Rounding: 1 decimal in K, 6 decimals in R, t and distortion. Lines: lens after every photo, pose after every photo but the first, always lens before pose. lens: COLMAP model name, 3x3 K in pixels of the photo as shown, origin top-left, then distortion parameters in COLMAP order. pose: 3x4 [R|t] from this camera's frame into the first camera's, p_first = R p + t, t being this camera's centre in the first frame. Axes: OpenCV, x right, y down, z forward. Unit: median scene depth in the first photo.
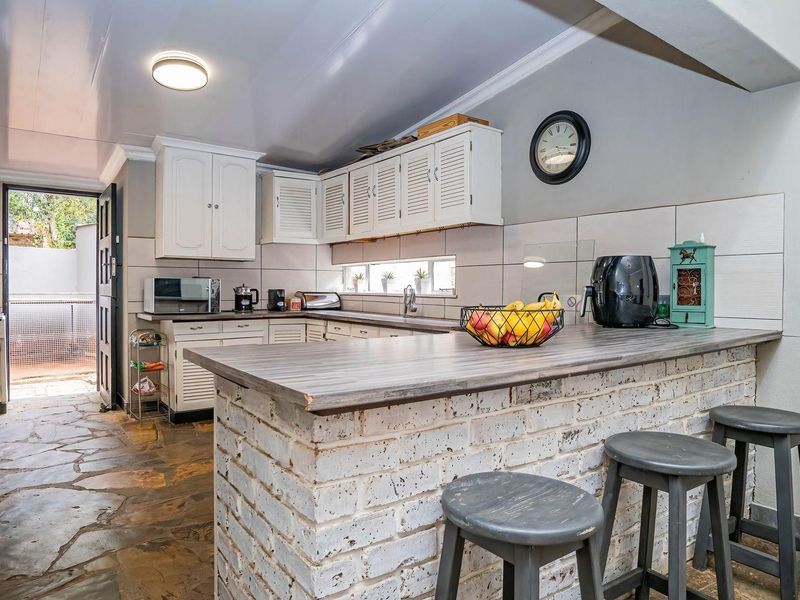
lens RADIAL K [[536.4, 0, 400.0], [0, 536.4, 300.0], [0, 0, 1]] dist [-0.030606, 0.007979]
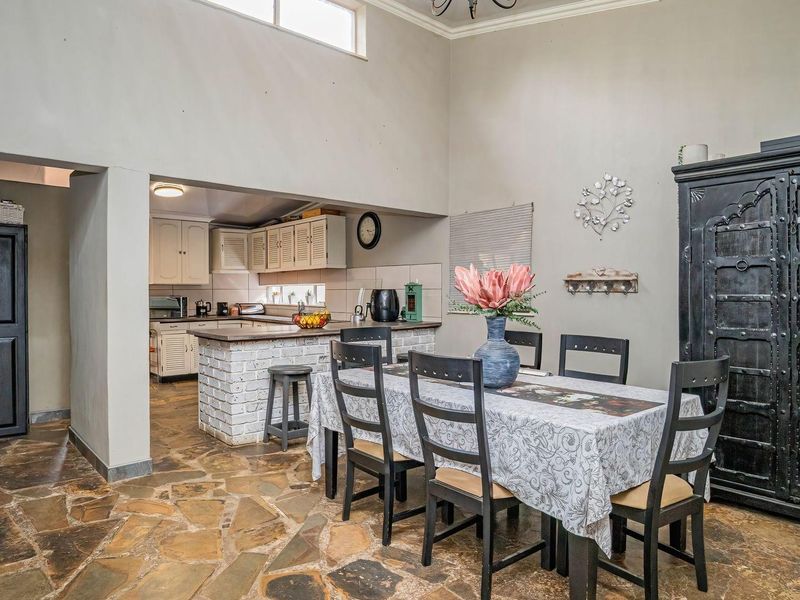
lens RADIAL K [[536.4, 0, 400.0], [0, 536.4, 300.0], [0, 0, 1]] dist [-0.030606, 0.007979]
pose [[0.995952, -0.008456, 0.089484, 0.168118], [0.008909, 0.999949, -0.004665, -0.015708], [-0.089440, 0.005443, 0.995977, -0.691393]]
